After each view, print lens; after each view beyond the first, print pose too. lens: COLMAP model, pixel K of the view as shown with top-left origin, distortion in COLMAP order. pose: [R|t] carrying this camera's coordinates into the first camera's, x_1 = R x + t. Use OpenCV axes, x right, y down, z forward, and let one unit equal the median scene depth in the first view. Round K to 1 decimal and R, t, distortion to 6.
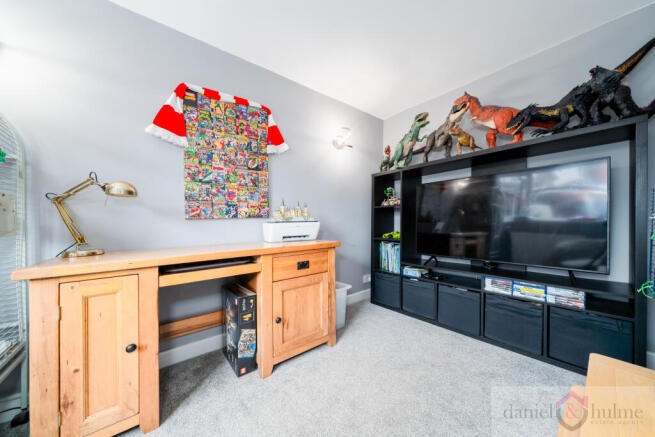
lens RADIAL K [[225.3, 0, 326.6], [0, 225.3, 224.2], [0, 0, 1]] dist [0.007345, -0.000147]
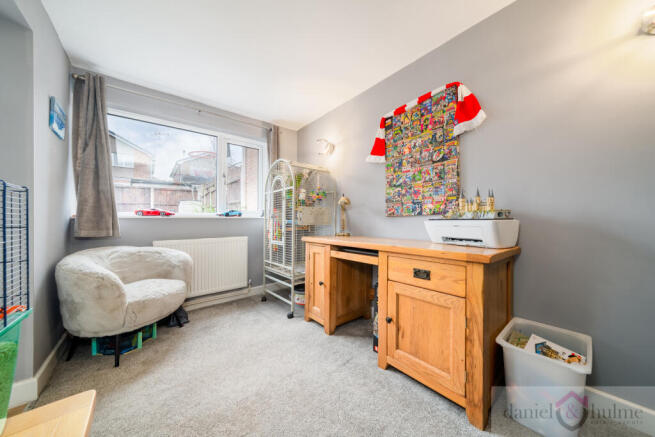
lens RADIAL K [[225.3, 0, 326.9], [0, 225.3, 213.4], [0, 0, 1]] dist [0.007345, -0.000147]
pose [[0.005955, -0.017625, -0.999827, 0.631144], [-0.002830, 0.999840, -0.017642, -0.016524], [0.999978, 0.002935, 0.005904, 0.589461]]
